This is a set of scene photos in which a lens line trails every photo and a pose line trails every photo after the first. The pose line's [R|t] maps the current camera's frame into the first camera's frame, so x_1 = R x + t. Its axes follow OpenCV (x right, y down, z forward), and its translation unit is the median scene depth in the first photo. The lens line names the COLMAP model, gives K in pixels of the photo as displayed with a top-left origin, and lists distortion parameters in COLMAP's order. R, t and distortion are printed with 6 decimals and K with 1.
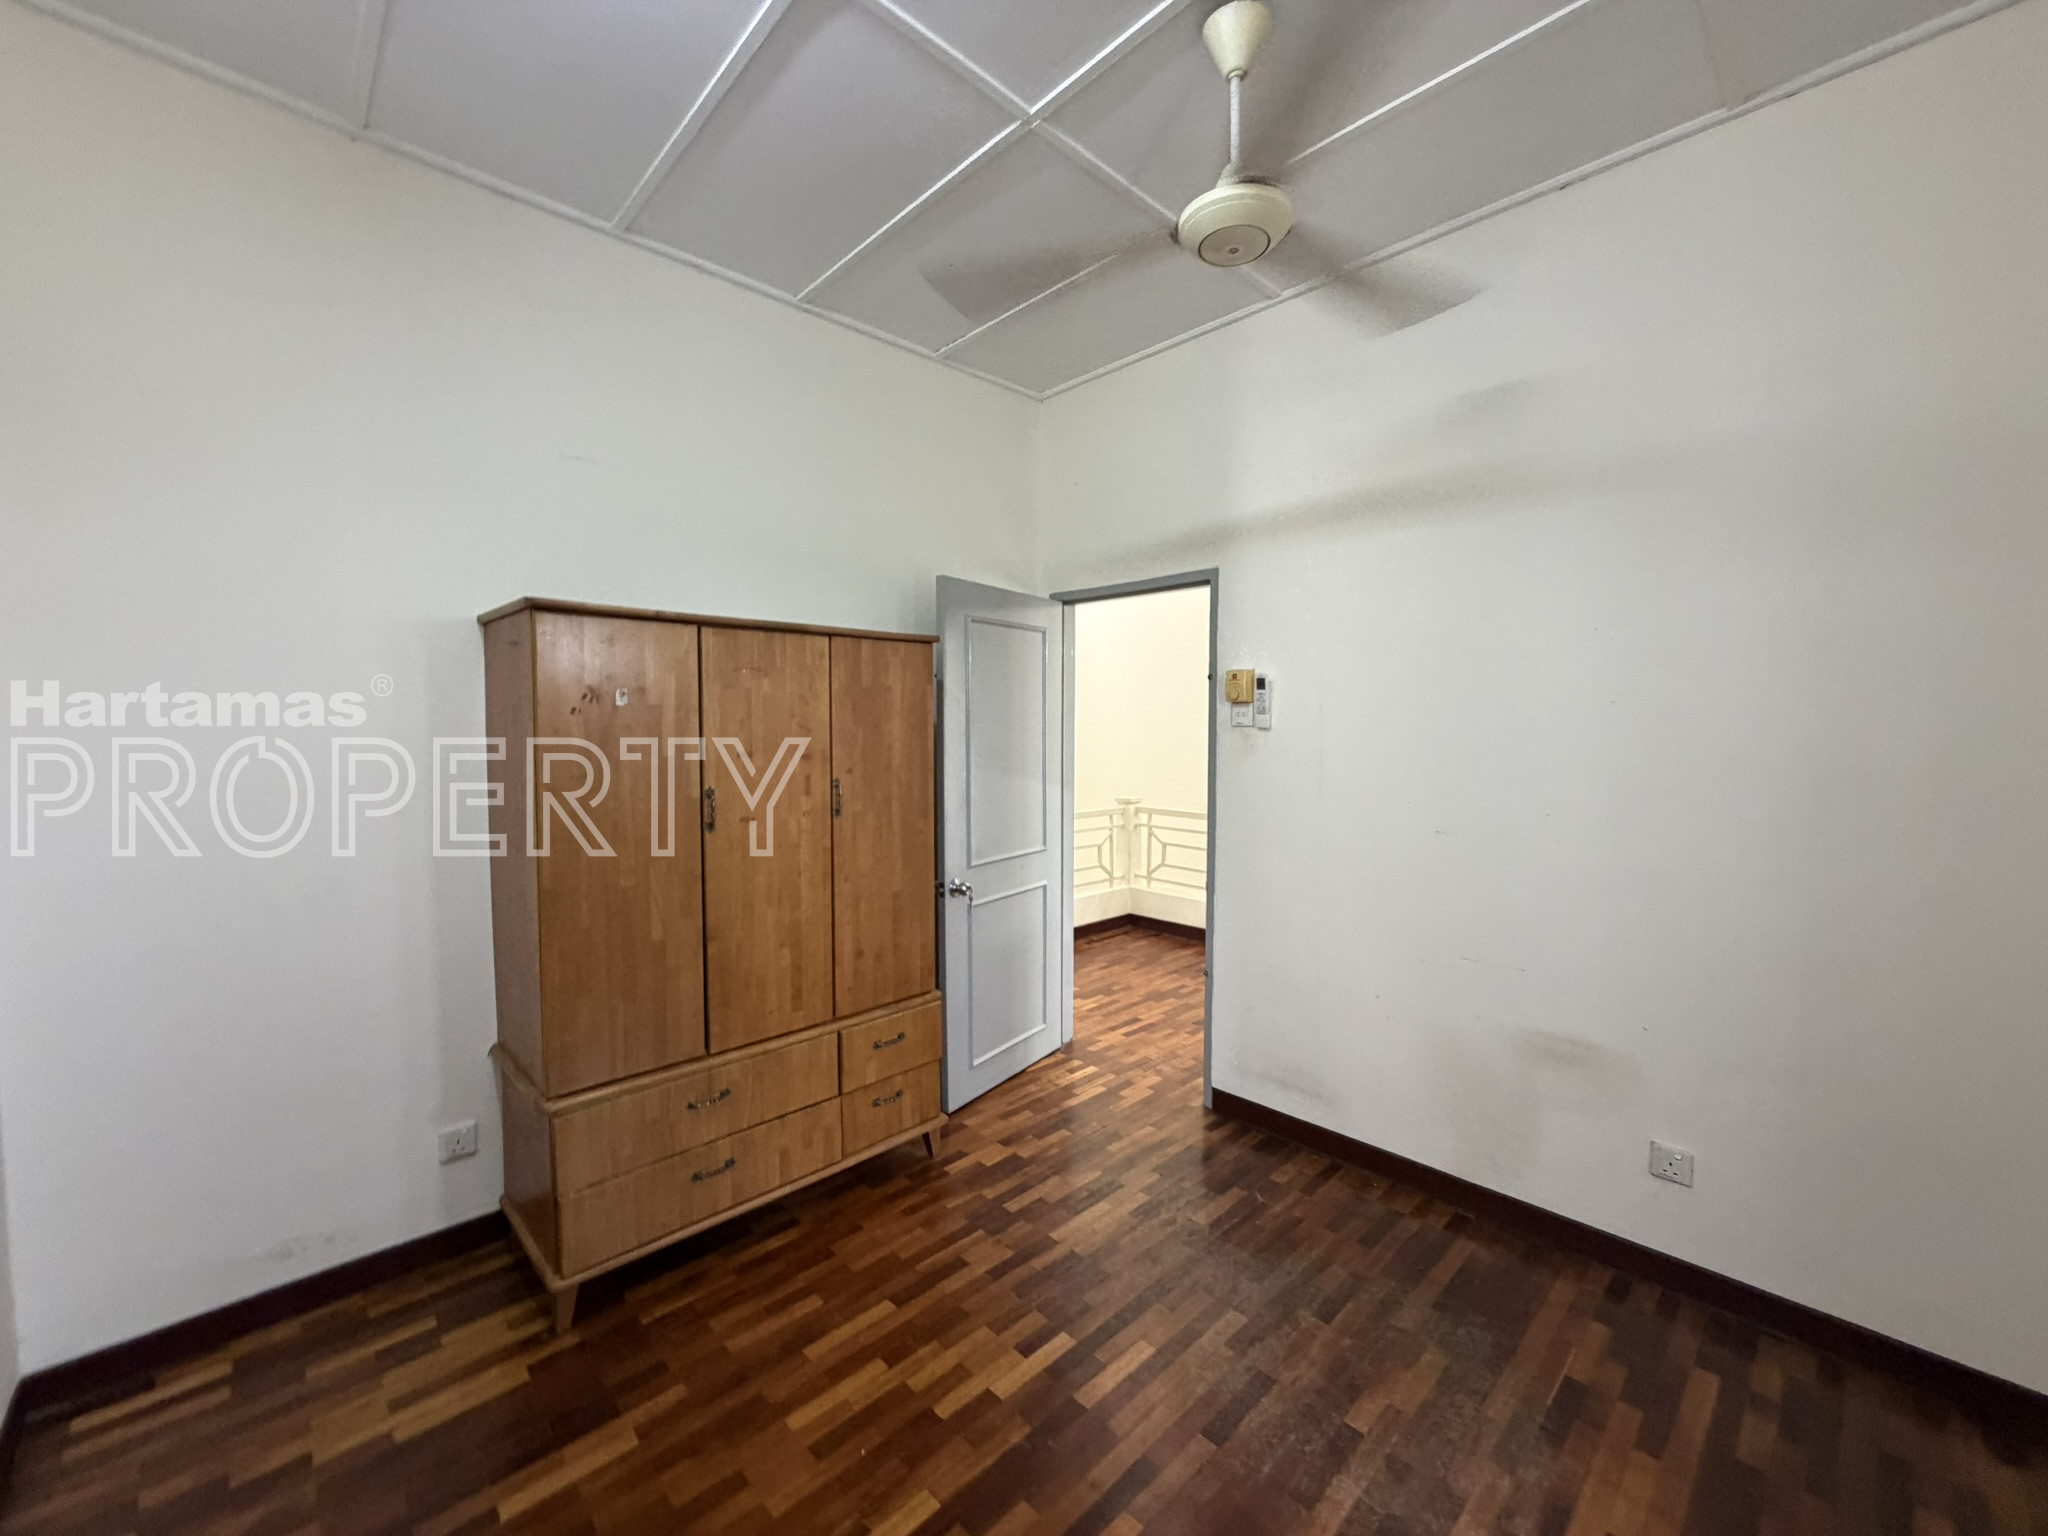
lens RADIAL K [[821.2, 0, 1029.8], [0, 821.2, 761.3], [0, 0, 1]] dist [-0.001283, -0.000449]
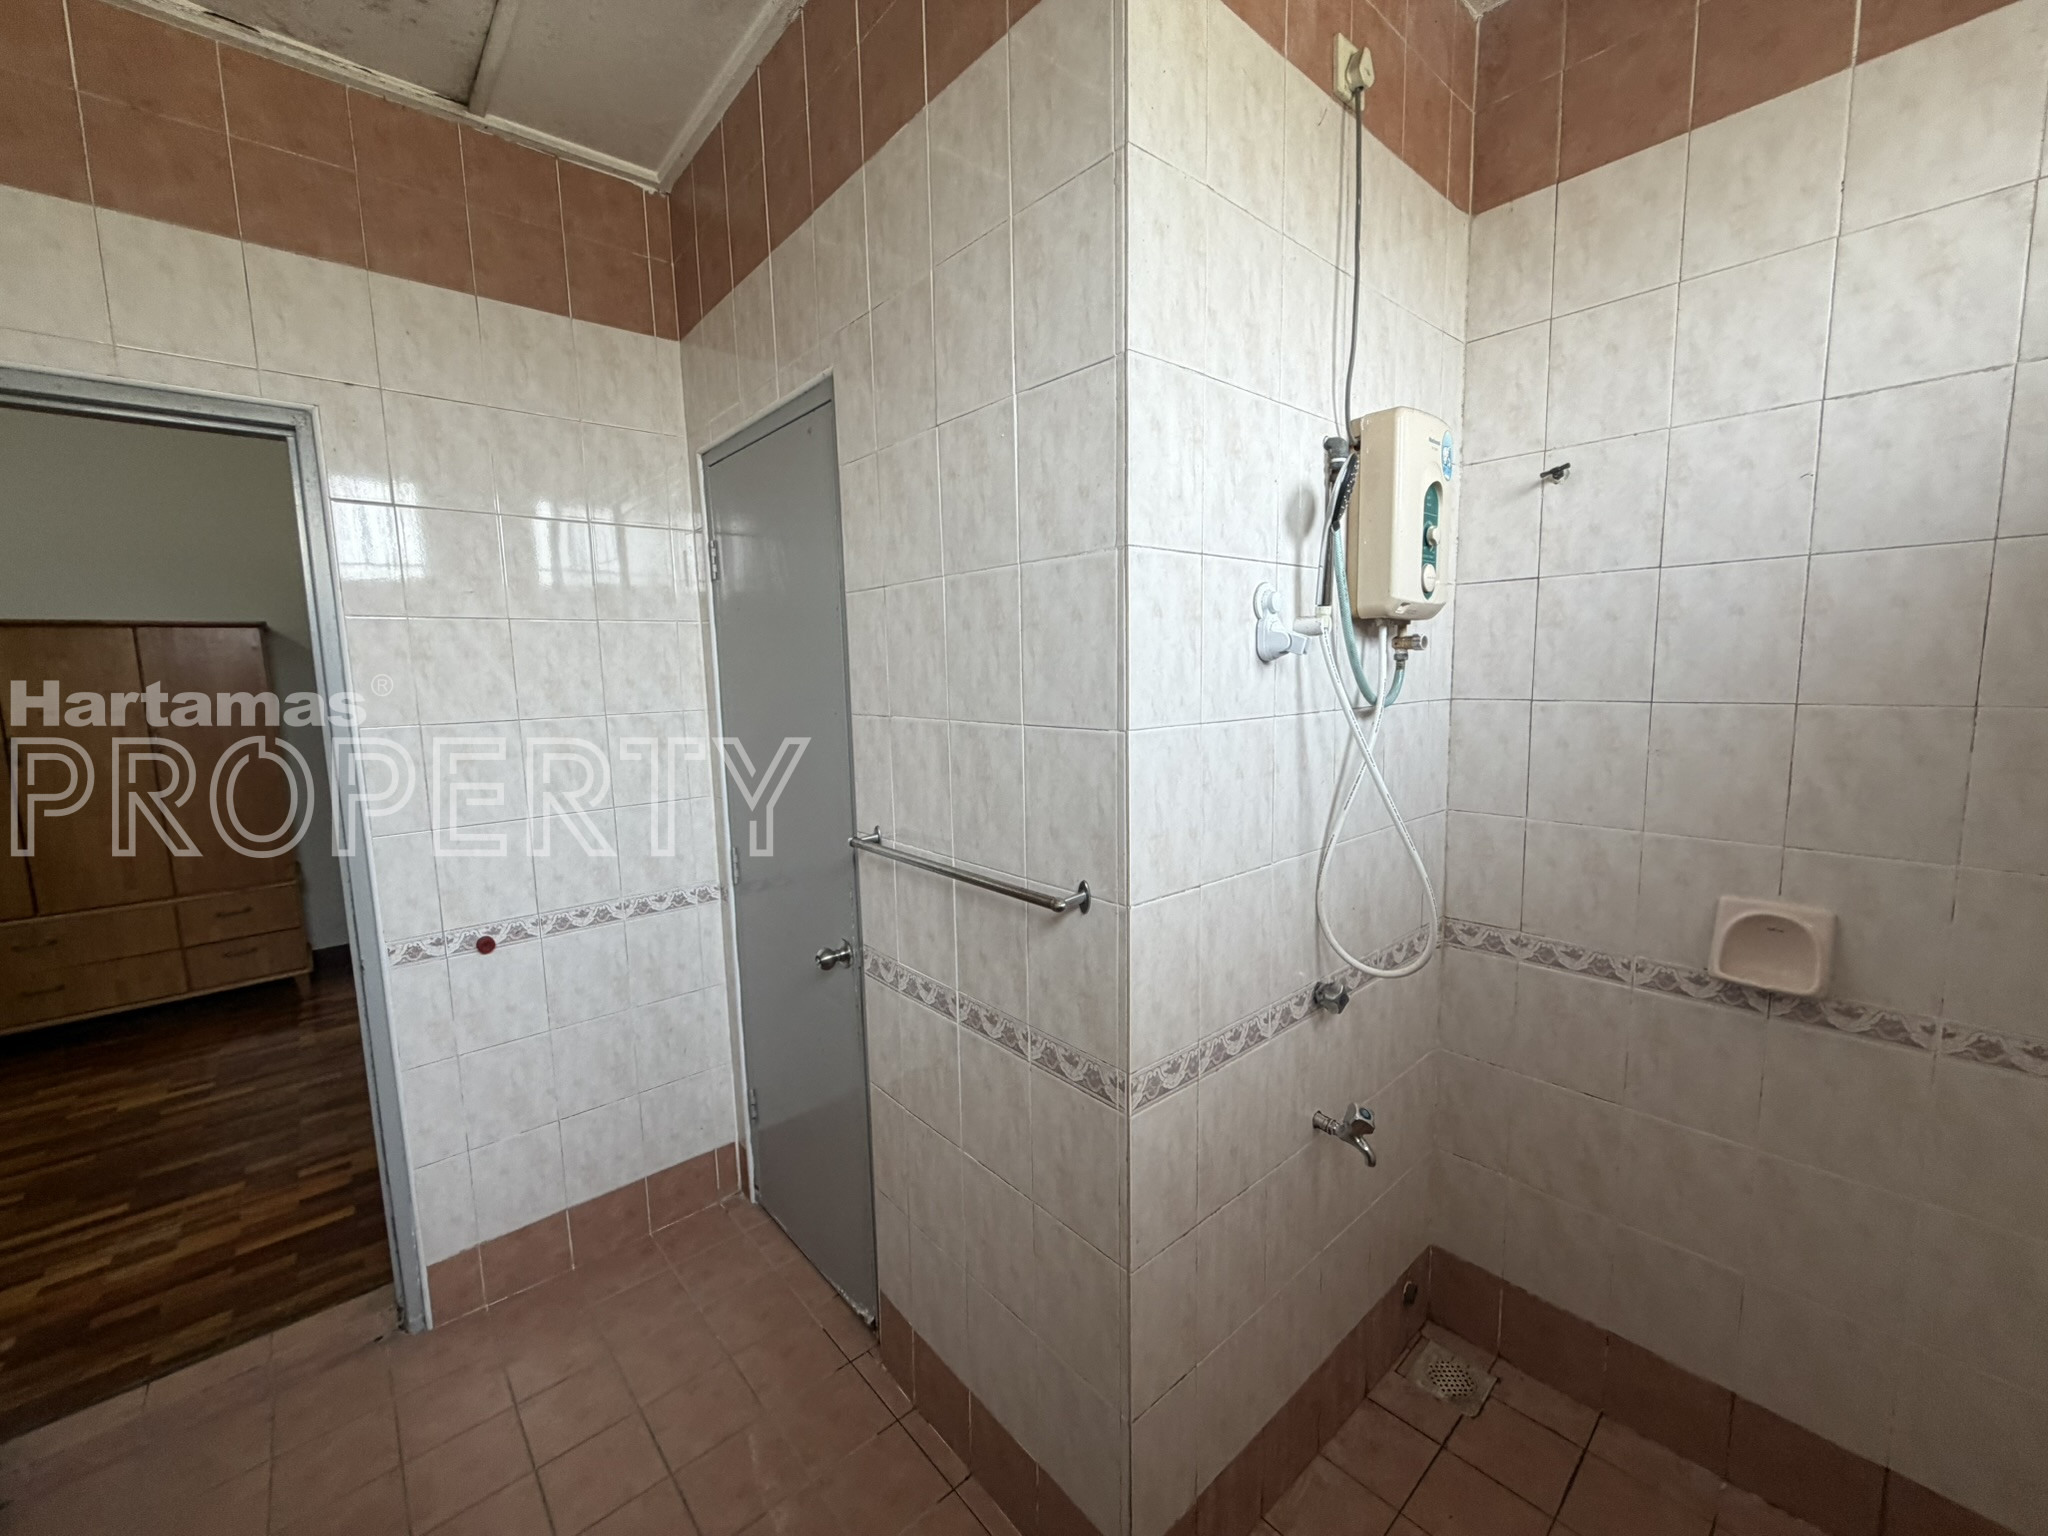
lens RADIAL K [[821.2, 0, 1029.8], [0, 821.2, 761.3], [0, 0, 1]] dist [-0.001283, -0.000449]
pose [[0.993704, -0.053969, -0.098186, 1.335015], [0.058399, 0.997375, 0.042811, 0.101247], [0.095617, -0.048275, 0.994247, -0.255399]]
